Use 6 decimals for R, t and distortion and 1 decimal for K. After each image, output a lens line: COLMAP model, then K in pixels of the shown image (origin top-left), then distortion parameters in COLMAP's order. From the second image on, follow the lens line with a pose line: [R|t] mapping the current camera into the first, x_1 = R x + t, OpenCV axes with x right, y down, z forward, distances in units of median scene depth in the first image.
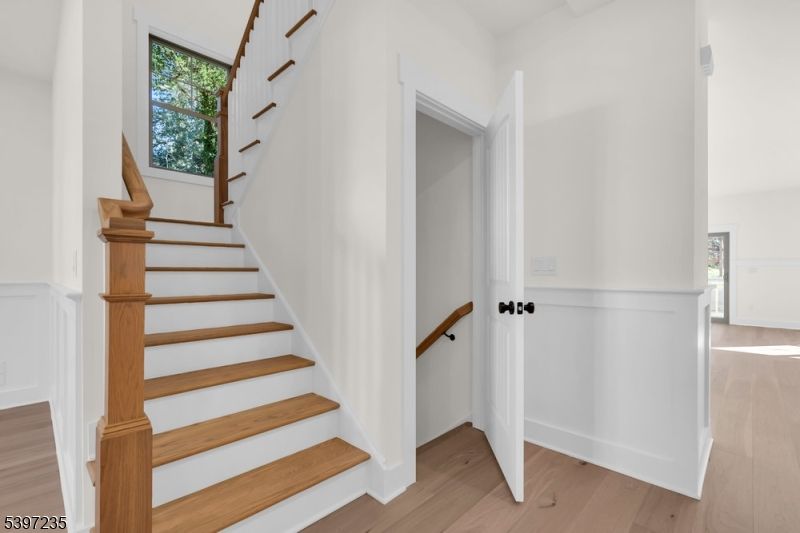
lens RADIAL K [[368.2, 0, 402.6], [0, 368.2, 269.5], [0, 0, 1]] dist [-0.000409, -0.000131]
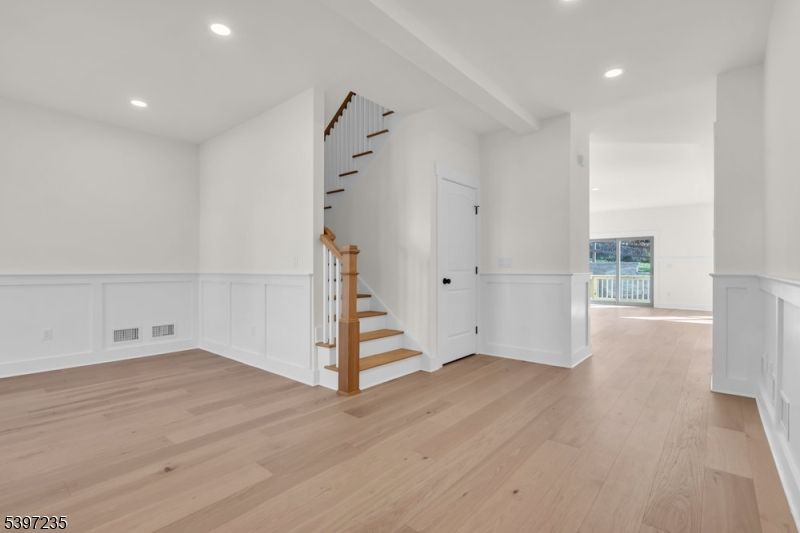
lens RADIAL K [[368.2, 0, 394.1], [0, 368.2, 262.0], [0, 0, 1]] dist [-0.000409, -0.000131]
pose [[0.999063, 0.001835, 0.043242, -0.303212], [-0.001456, 0.999960, -0.008791, 0.006125], [-0.043256, 0.008720, 0.999026, -0.982313]]
